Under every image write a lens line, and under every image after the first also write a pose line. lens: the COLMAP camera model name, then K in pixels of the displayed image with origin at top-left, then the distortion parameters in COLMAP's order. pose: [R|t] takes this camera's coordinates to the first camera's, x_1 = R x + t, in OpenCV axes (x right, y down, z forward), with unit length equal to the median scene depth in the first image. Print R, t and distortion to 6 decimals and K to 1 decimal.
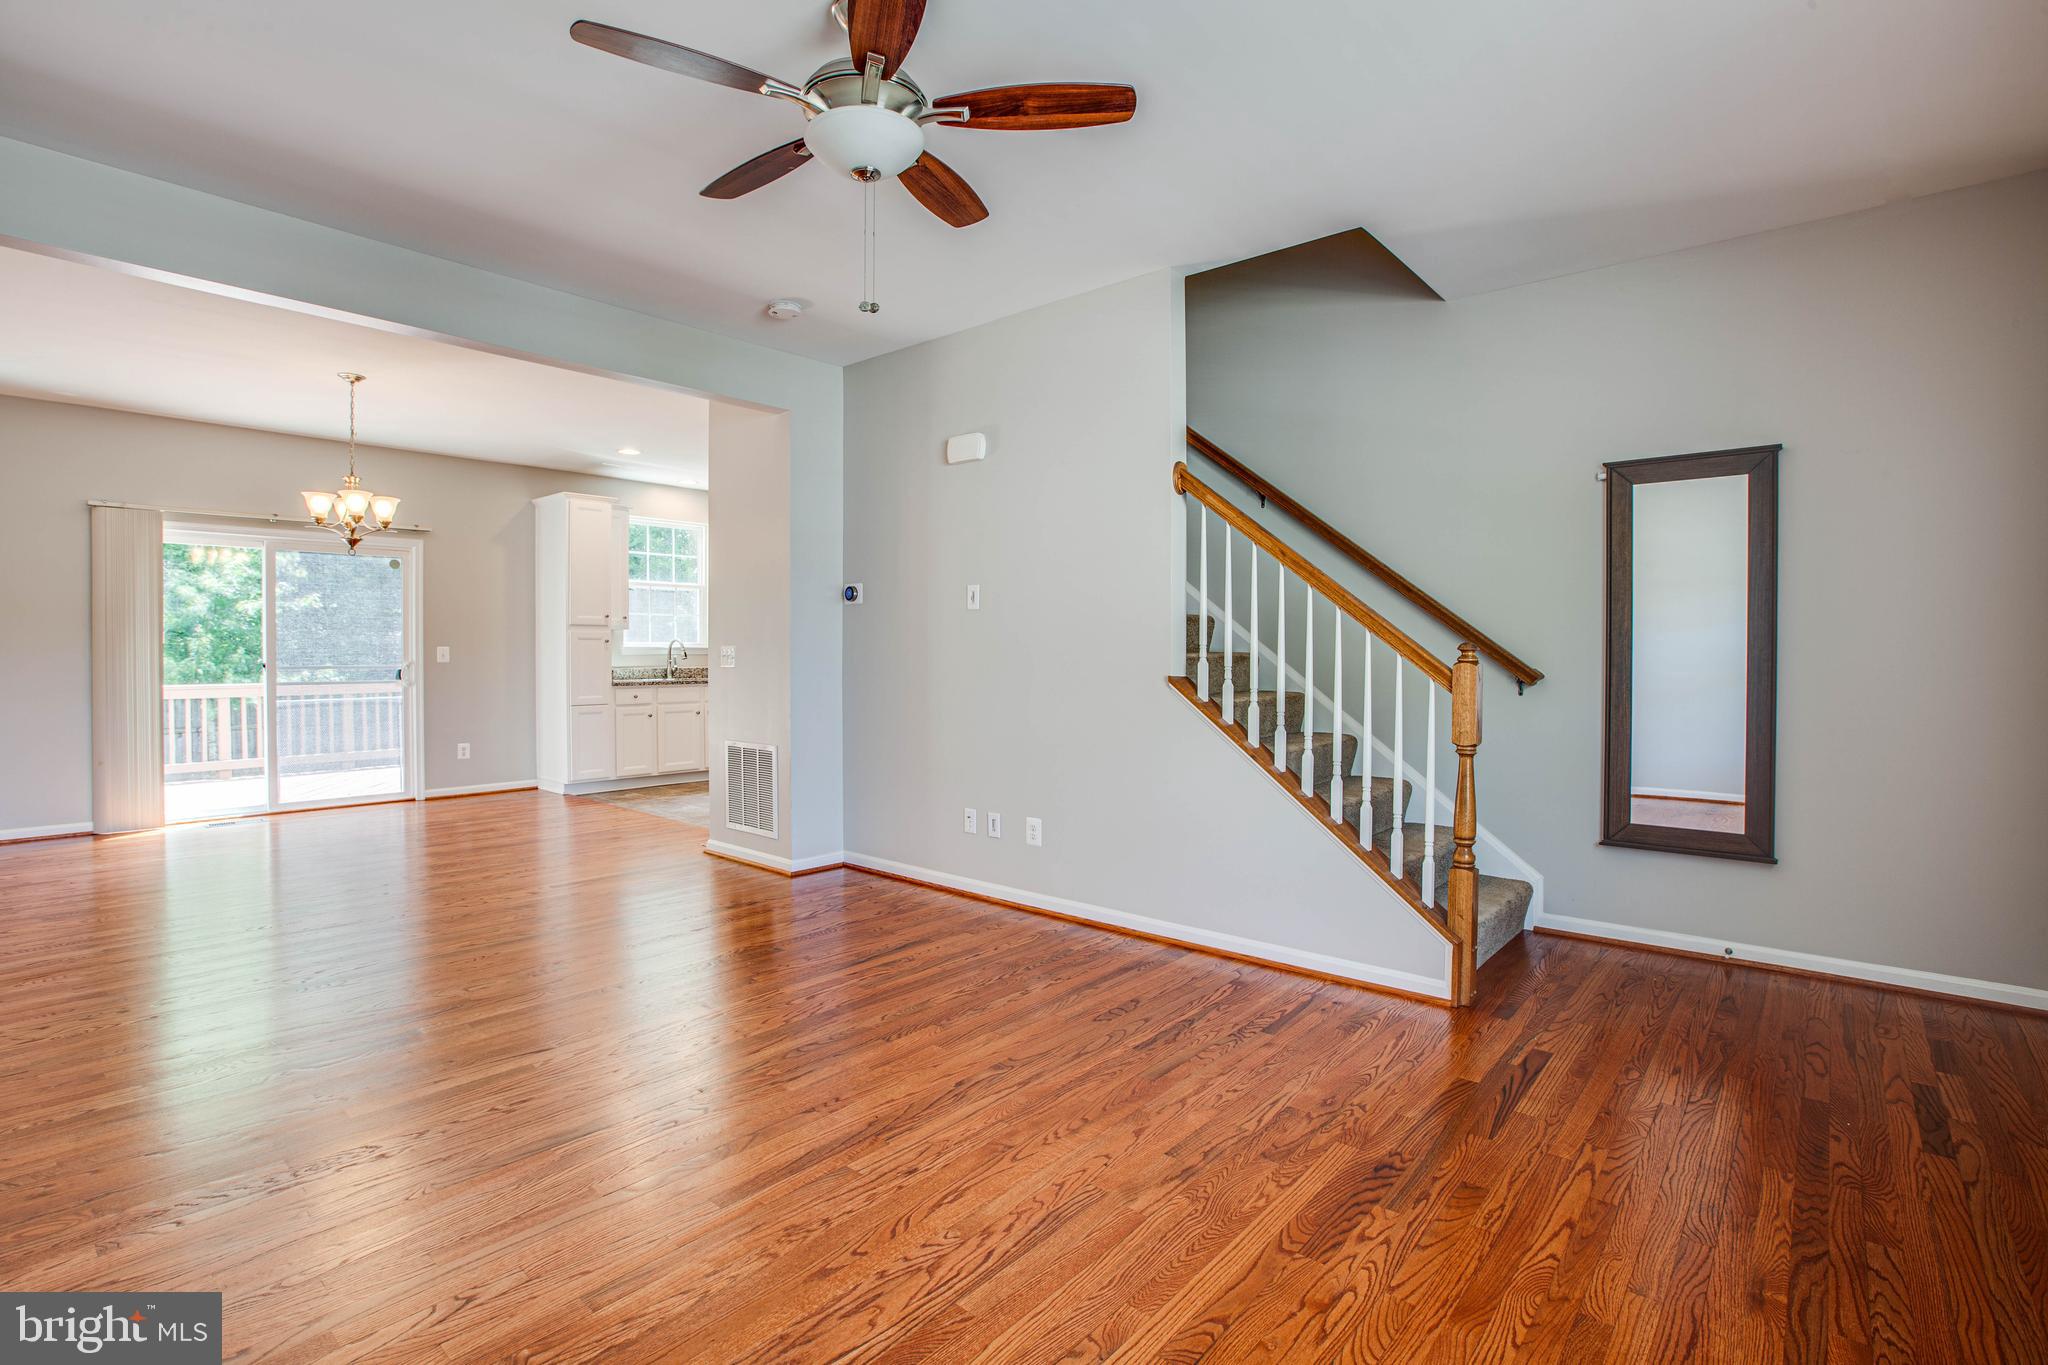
lens RADIAL K [[935.1, 0, 1028.4], [0, 935.1, 666.3], [0, 0, 1]] dist [-0.029450, 0.000874]
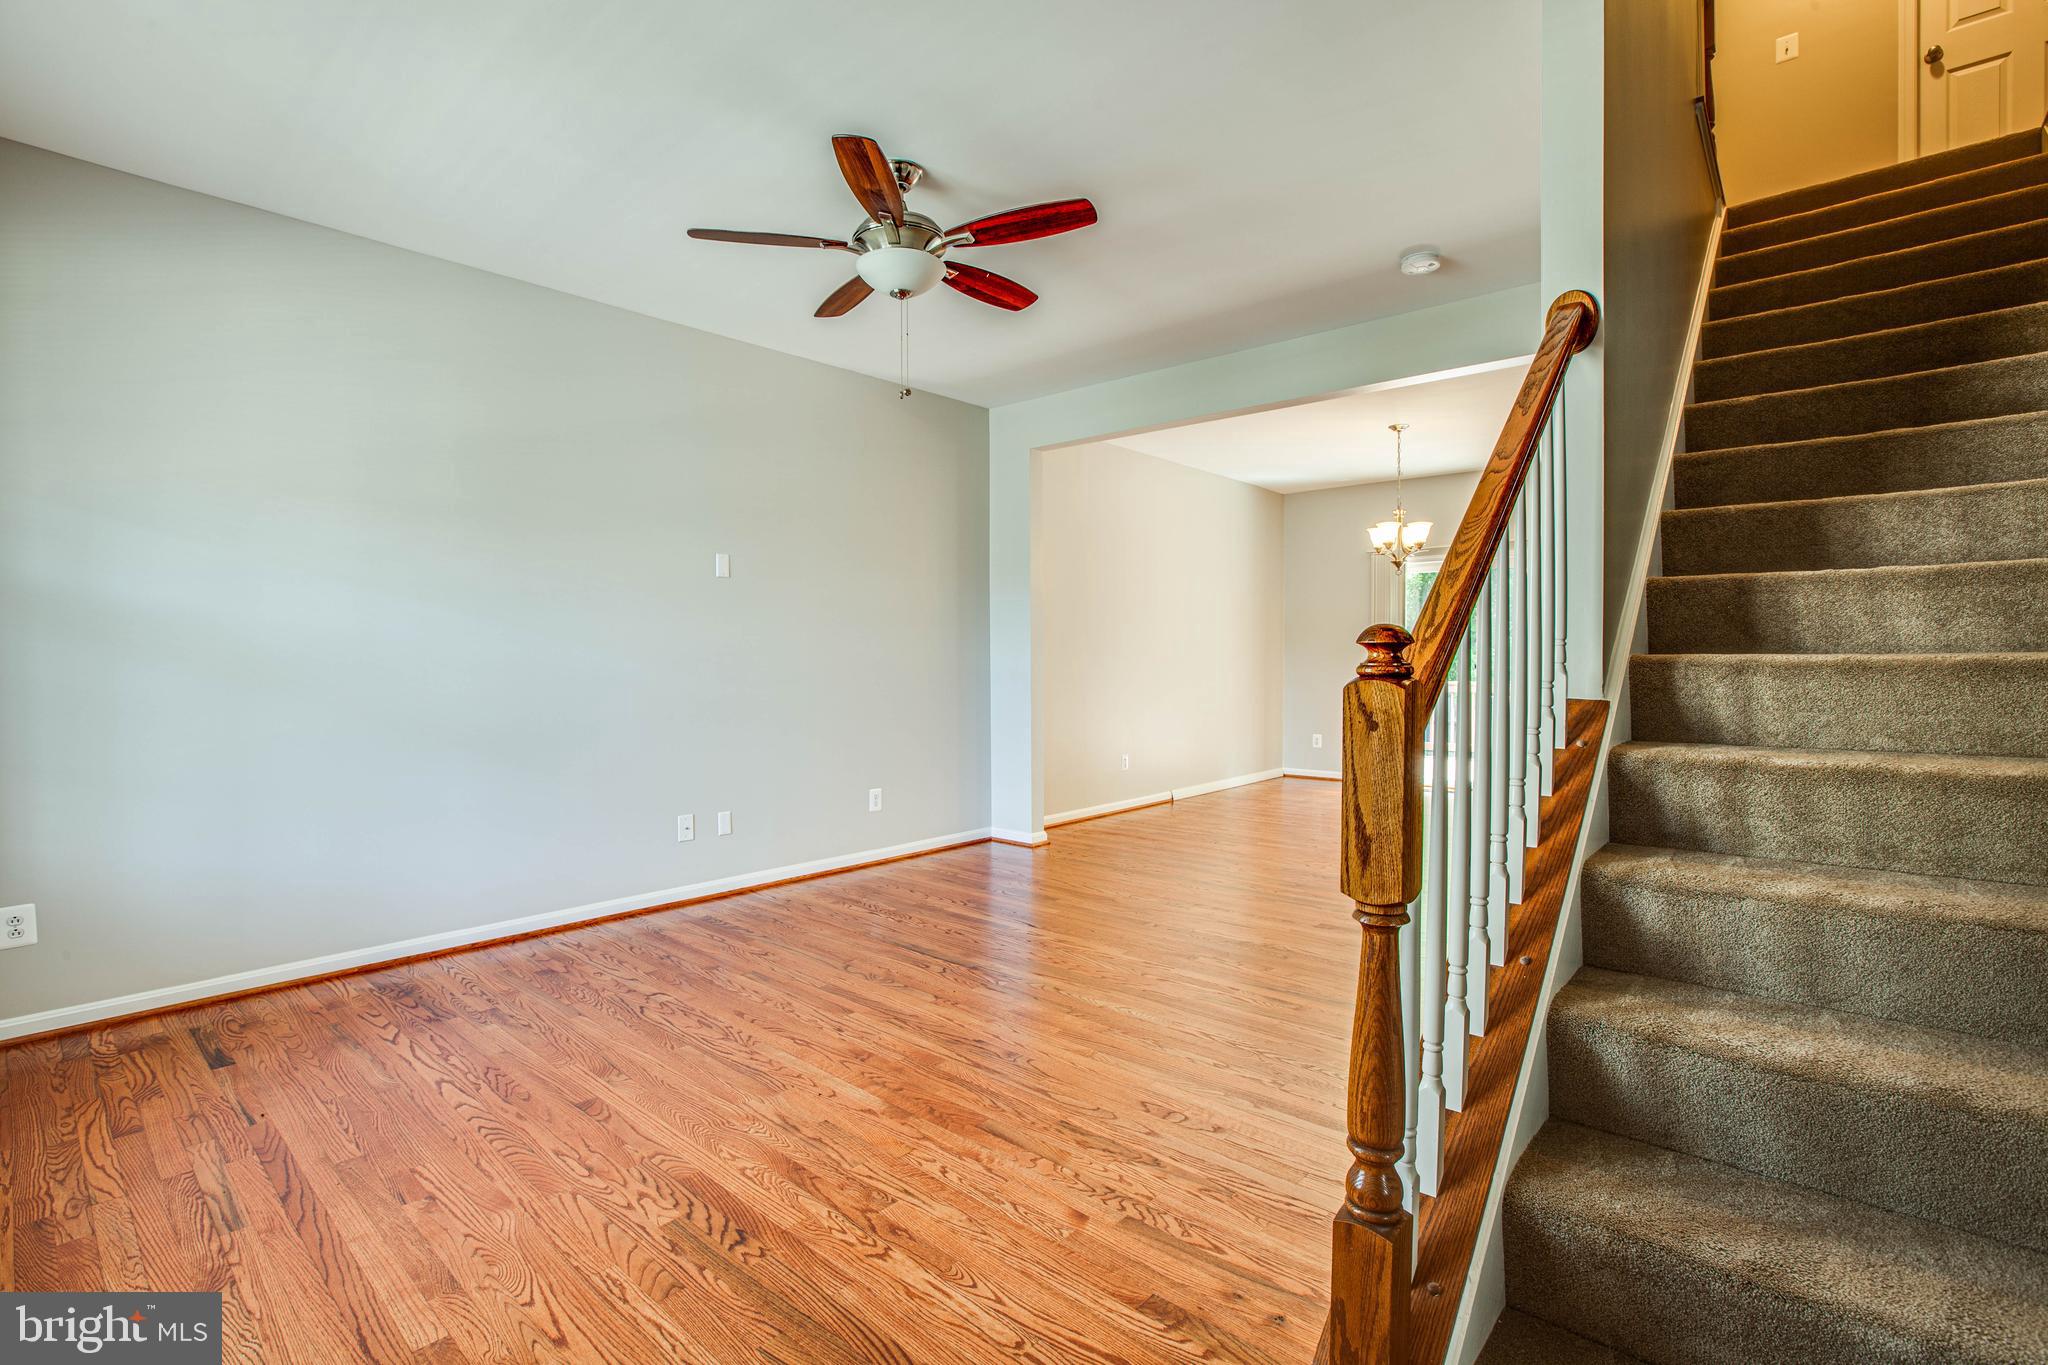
lens RADIAL K [[952.1, 0, 1024.0], [0, 952.1, 682.5], [0, 0, 1]] dist [-0.029386, 0.000564]
pose [[-0.018952, 0.020774, -0.999605, 0.875914], [-0.004160, 0.999774, 0.020856, -0.006723], [0.999812, 0.004554, -0.018862, 0.885794]]
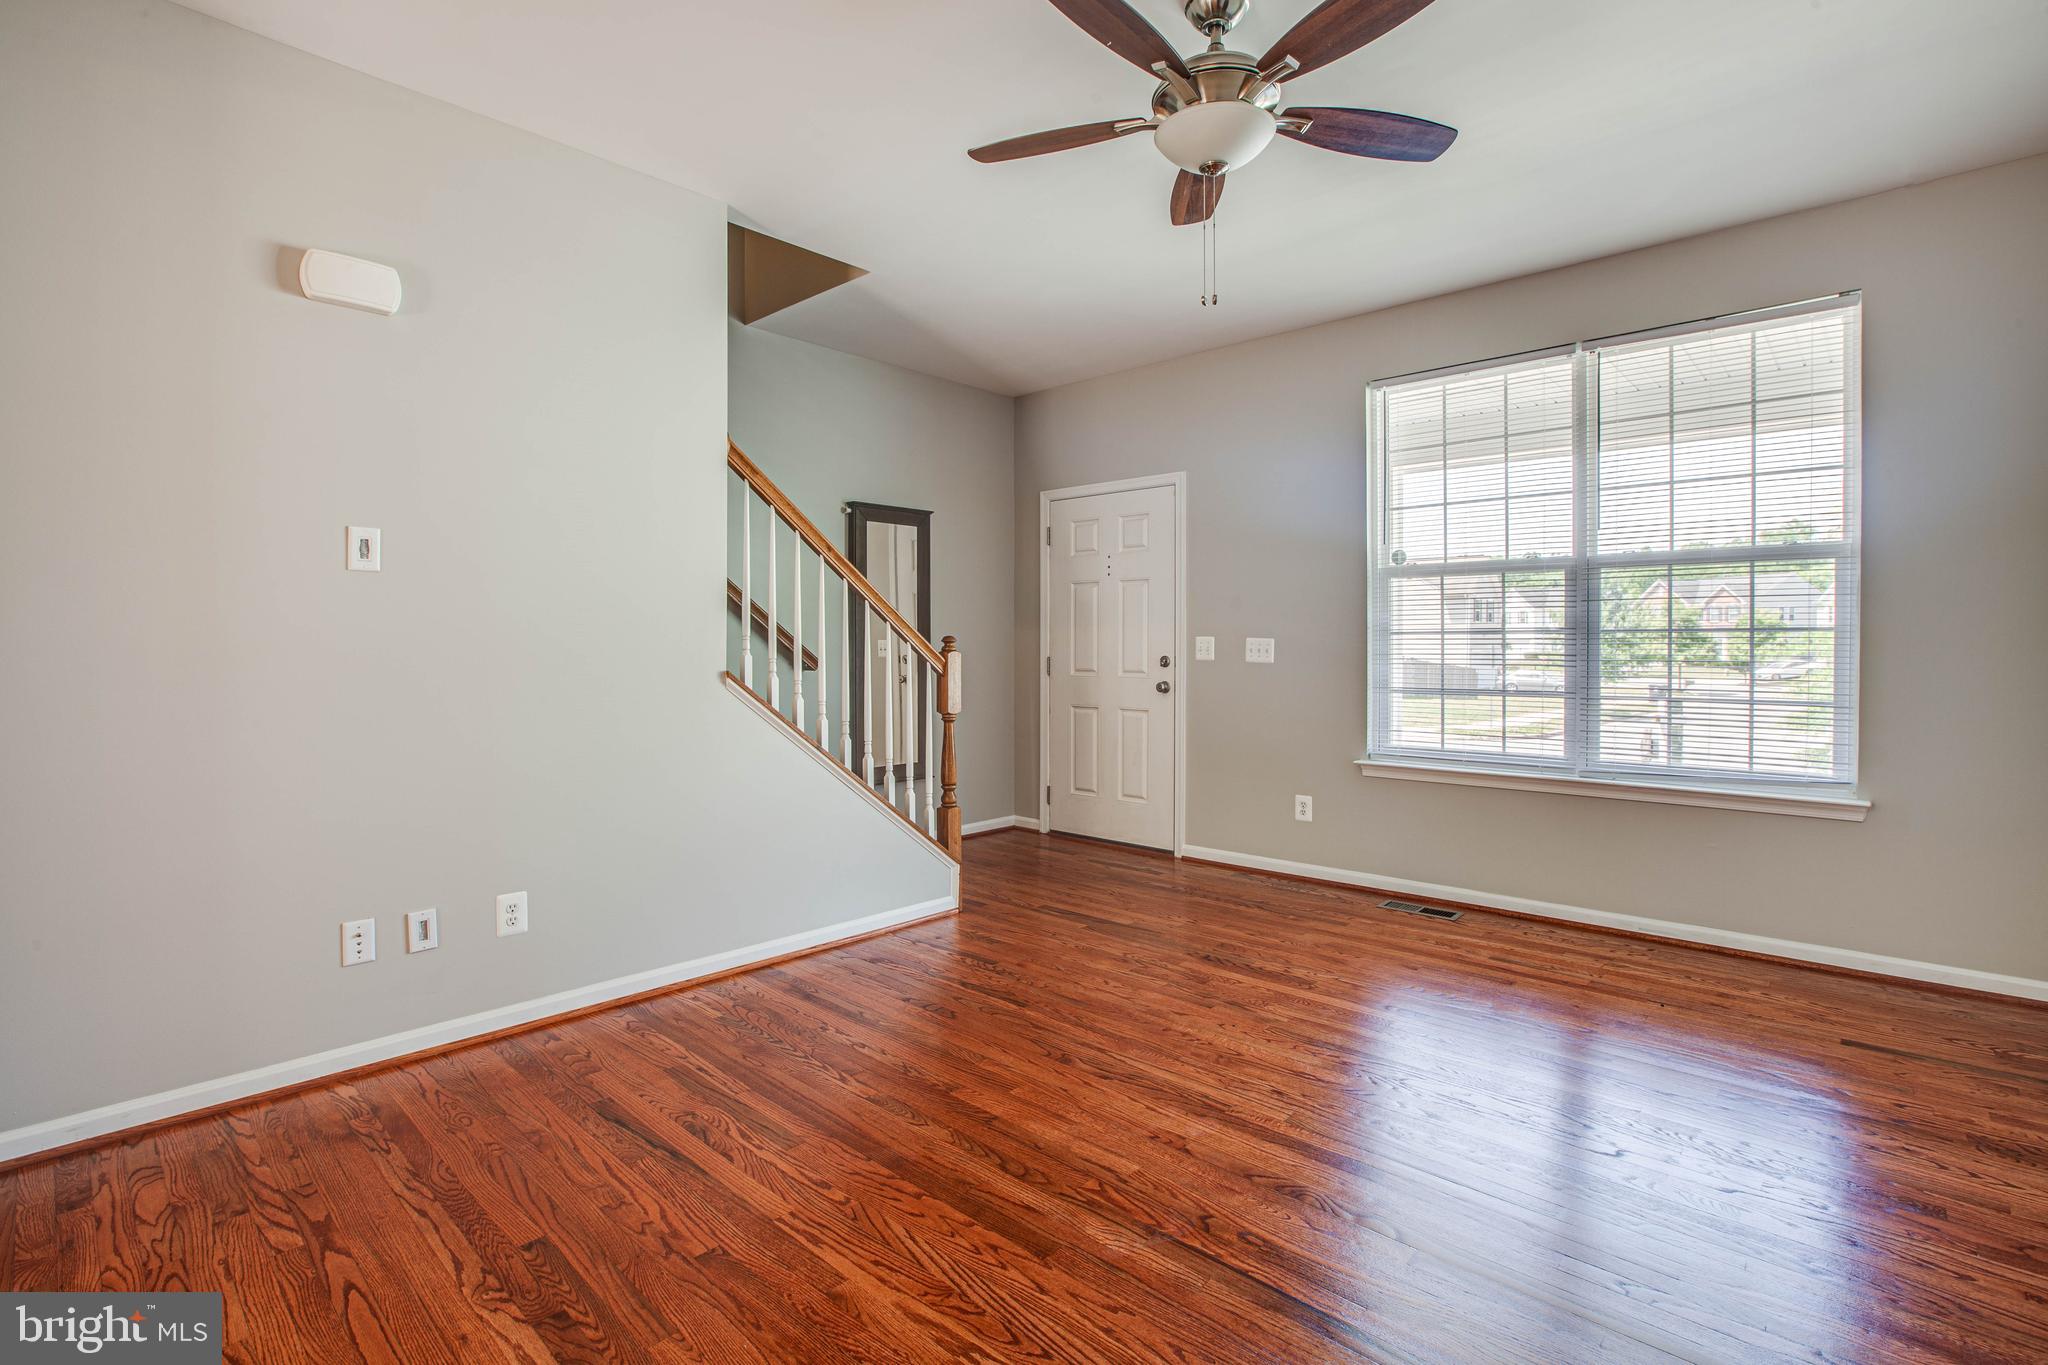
lens RADIAL K [[944.3, 0, 1025.9], [0, 944.3, 645.1], [0, 0, 1]] dist [-0.047169, 0.014638]
pose [[0.040655, 0.000076, 0.999173, -0.883086], [0.008421, 0.999964, -0.000419, -0.008787], [-0.999138, 0.008431, 0.040653, 0.857915]]
